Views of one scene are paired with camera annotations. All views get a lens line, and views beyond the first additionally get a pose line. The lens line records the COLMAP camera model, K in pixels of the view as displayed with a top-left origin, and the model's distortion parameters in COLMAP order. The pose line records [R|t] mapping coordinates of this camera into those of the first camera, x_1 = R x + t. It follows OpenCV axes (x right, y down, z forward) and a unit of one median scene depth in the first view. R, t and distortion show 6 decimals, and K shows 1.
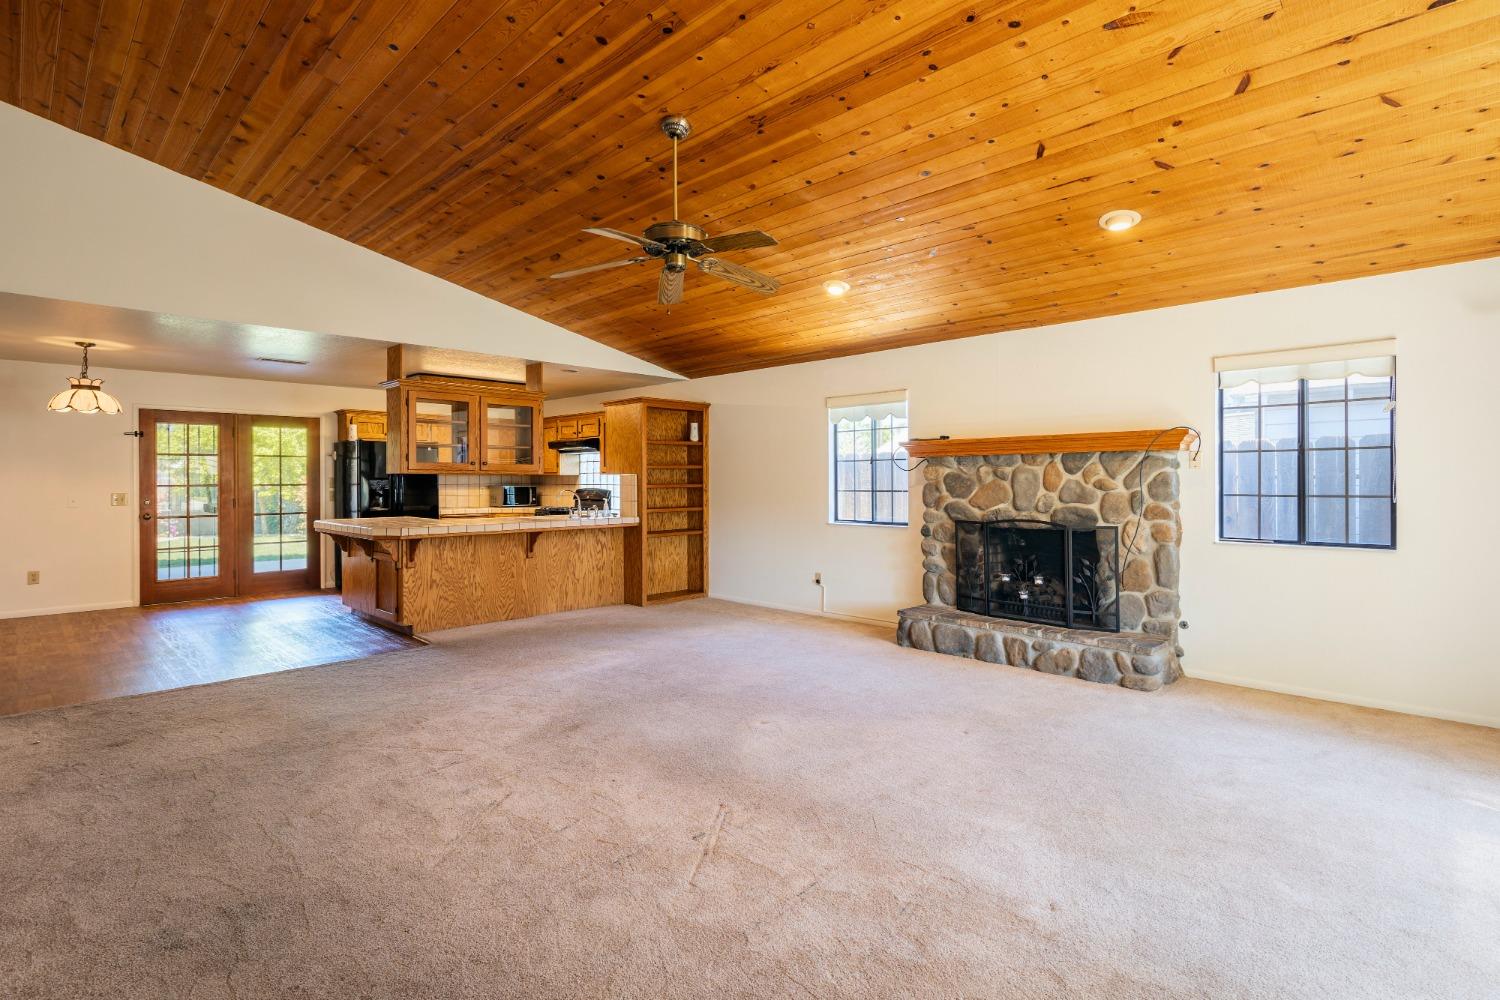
lens RADIAL K [[726.2, 0, 750.9], [0, 726.2, 481.7], [0, 0, 1]] dist [0.001505, -0.001234]
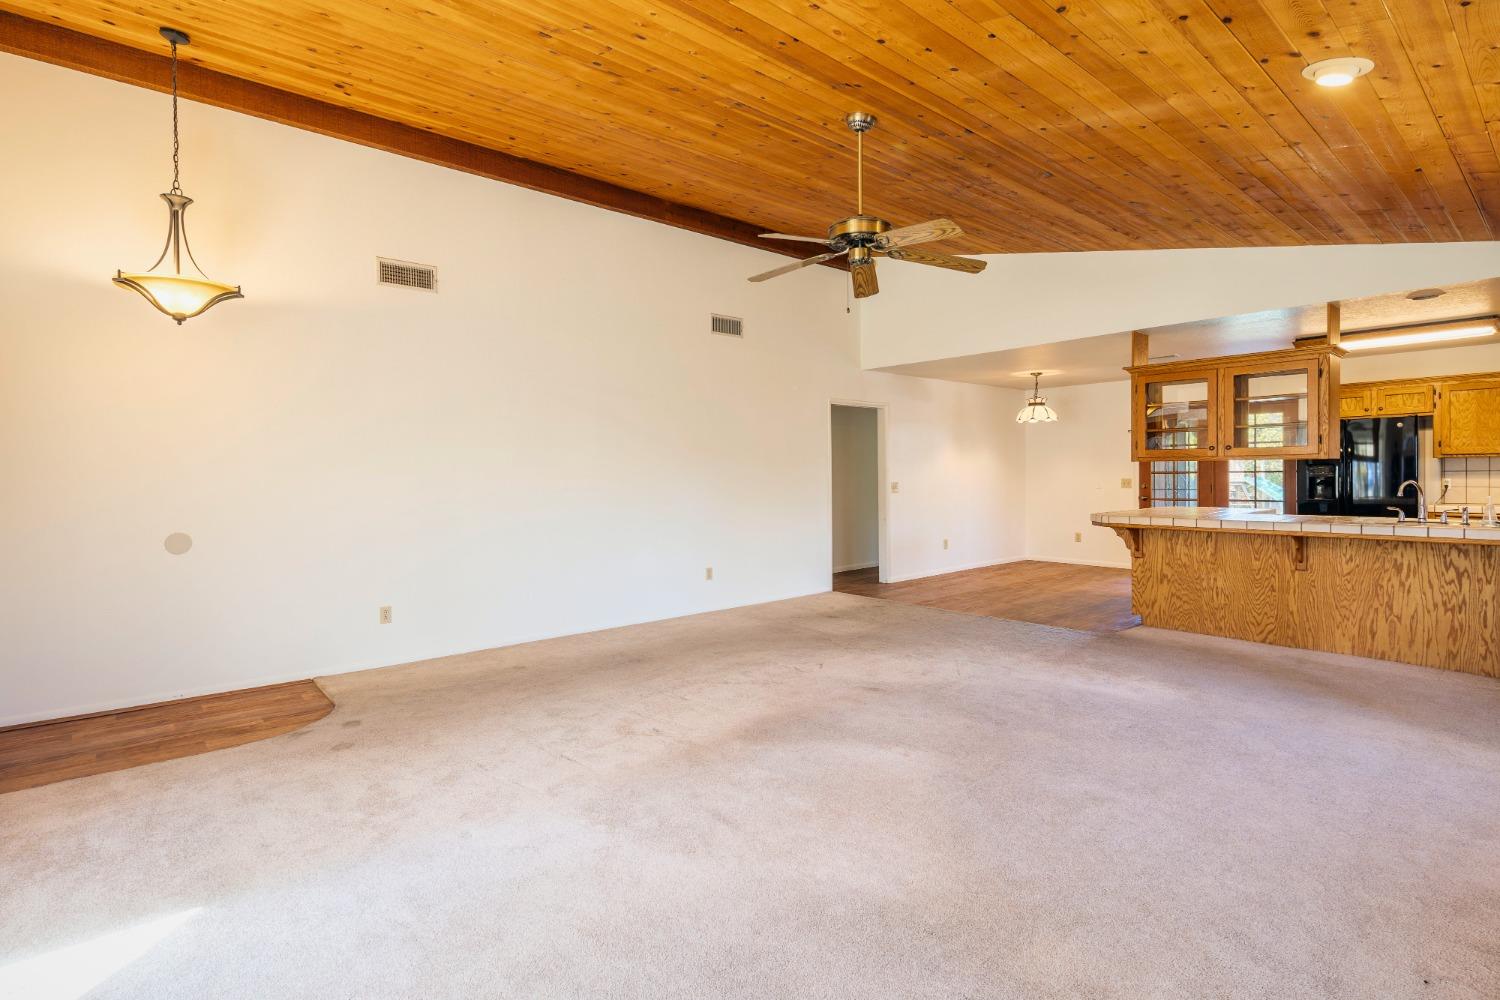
lens RADIAL K [[721.9, 0, 753.1], [0, 721.9, 492.3], [0, 0, 1]] dist [0.001429, -0.000560]
pose [[-0.081250, 0.030100, -0.996239, 0.499828], [0.008374, 0.999529, 0.029517, -0.003180], [0.996659, -0.005945, -0.081464, 0.506986]]
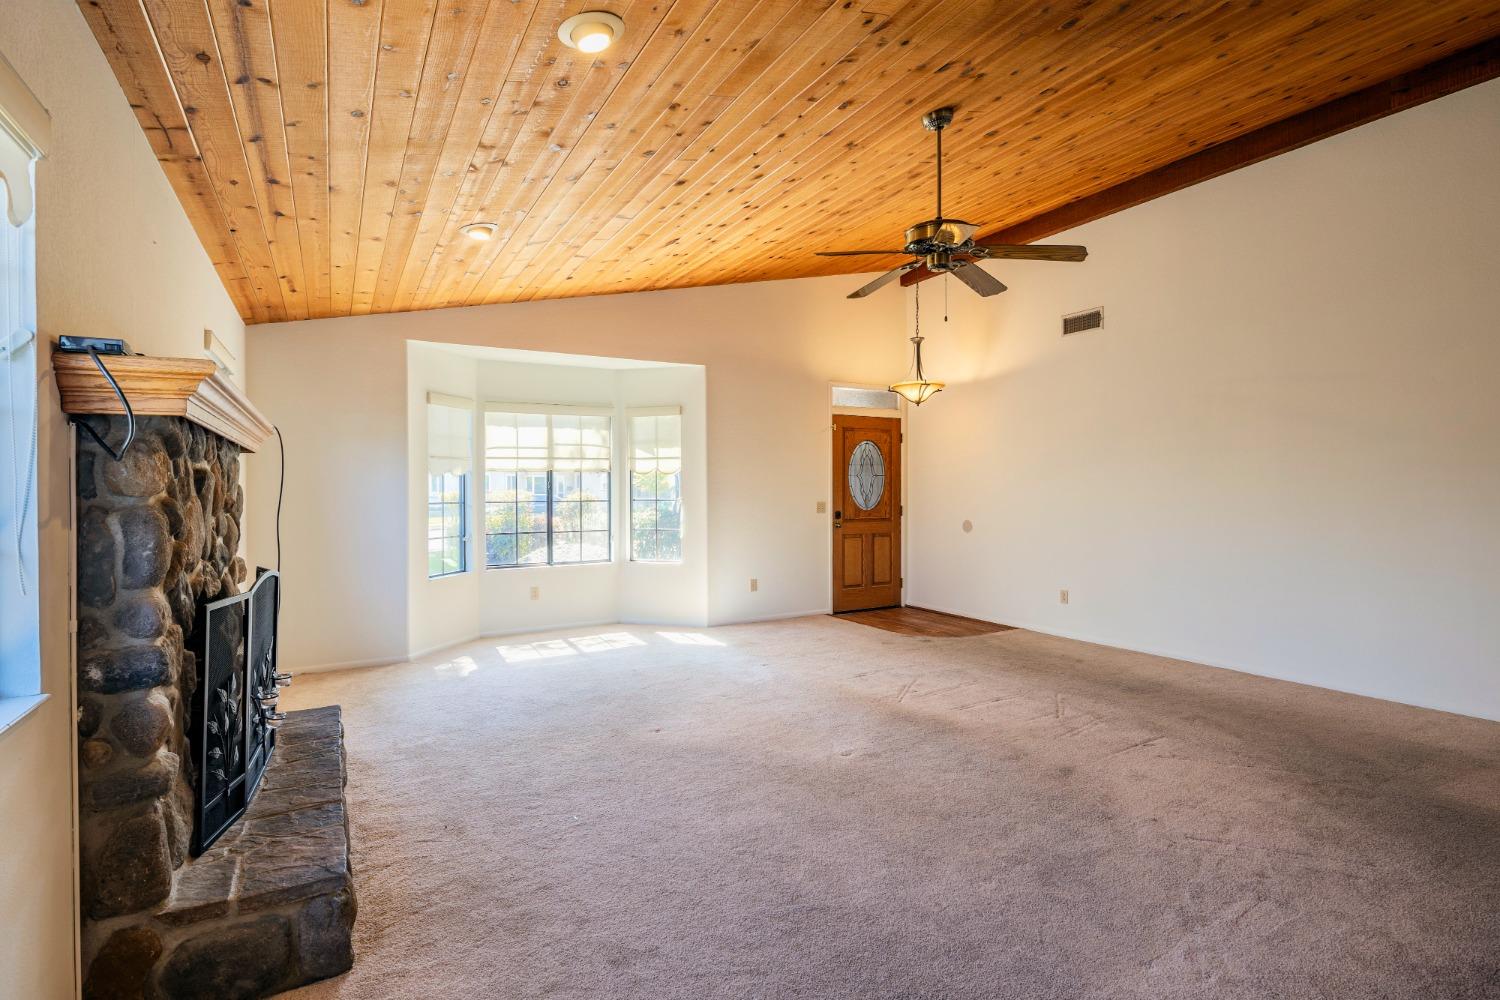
lens RADIAL K [[725.4, 0, 750.2], [0, 725.4, 492.8], [0, 0, 1]] dist [0.000822, -0.001928]
pose [[-0.963984, 0.007600, 0.265853, -0.063839], [0.009299, 0.999944, 0.005132, -0.002259], [-0.265799, 0.007420, -0.964000, 1.087395]]
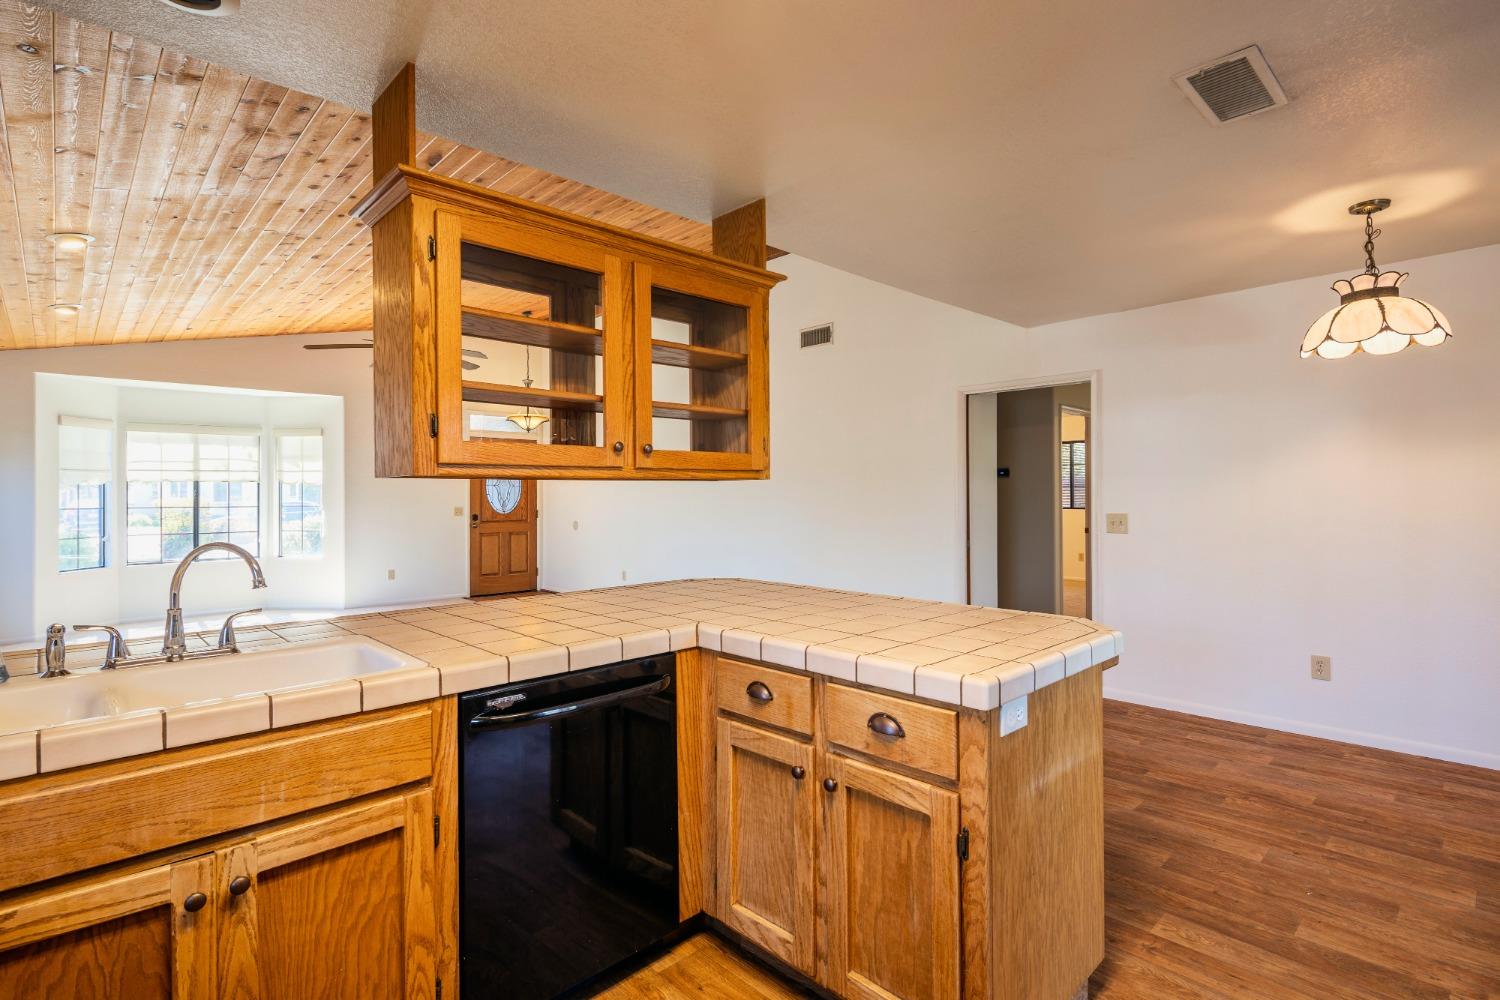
lens RADIAL K [[725.4, 0, 754.1], [0, 725.4, 494.7], [0, 0, 1]] dist [0.002993, -0.005926]
pose [[-0.999637, 0.007752, 0.025804, -0.471451], [0.007789, 0.999969, 0.001330, -0.002715], [-0.025793, 0.001531, -0.999666, 1.353083]]
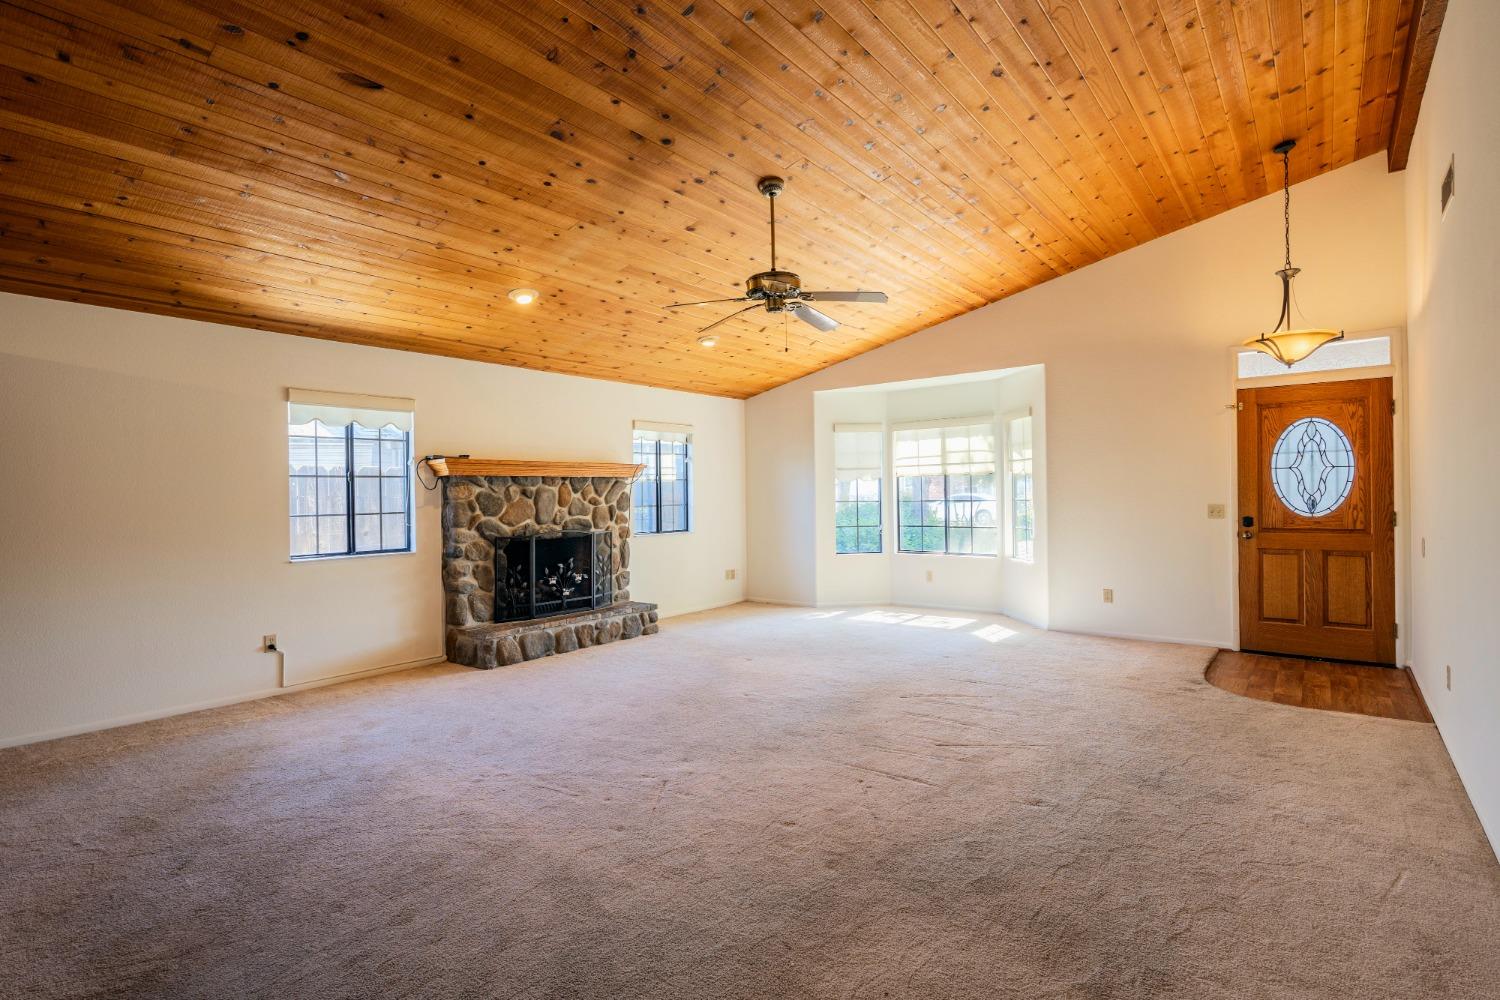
lens RADIAL K [[725.4, 0, 754.1], [0, 725.4, 494.7], [0, 0, 1]] dist [0.002993, -0.005926]
pose [[-0.111145, 0.004055, 0.993796, -0.679160], [0.016199, 0.999866, -0.002268, -0.000014], [-0.993672, 0.015846, -0.111196, 0.635365]]
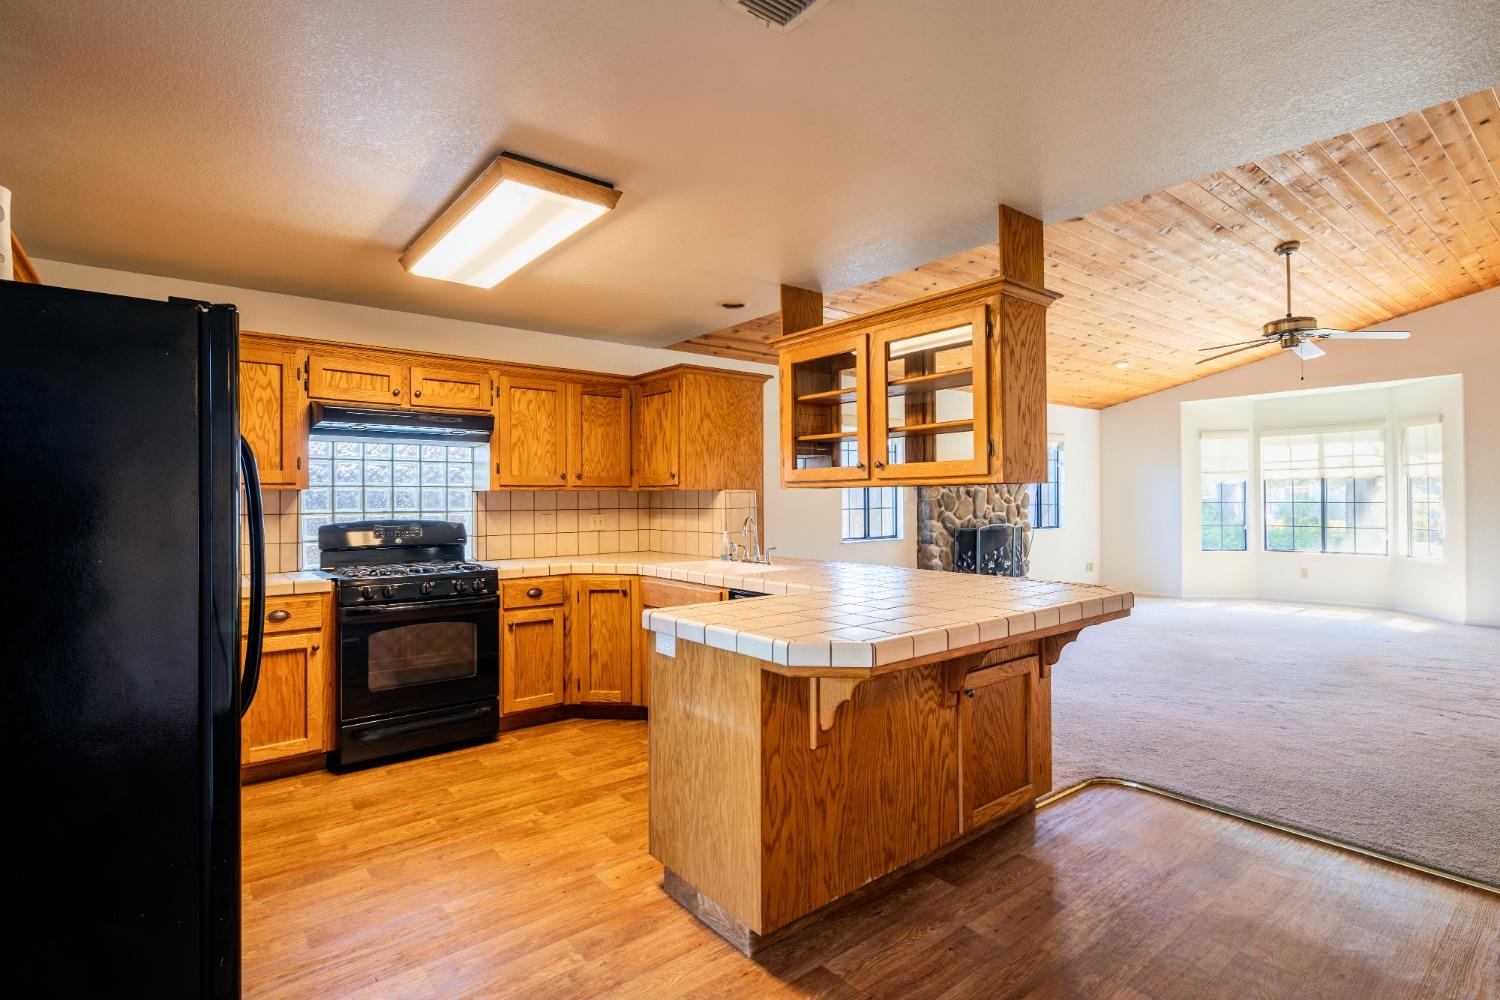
lens RADIAL K [[725.4, 0, 750.2], [0, 725.4, 492.8], [0, 0, 1]] dist [0.000822, -0.001928]
pose [[0.117565, 0.008547, 0.993028, -0.901205], [0.009629, 0.999906, -0.009747, -0.001751], [-0.993019, 0.010708, 0.117471, 1.032178]]
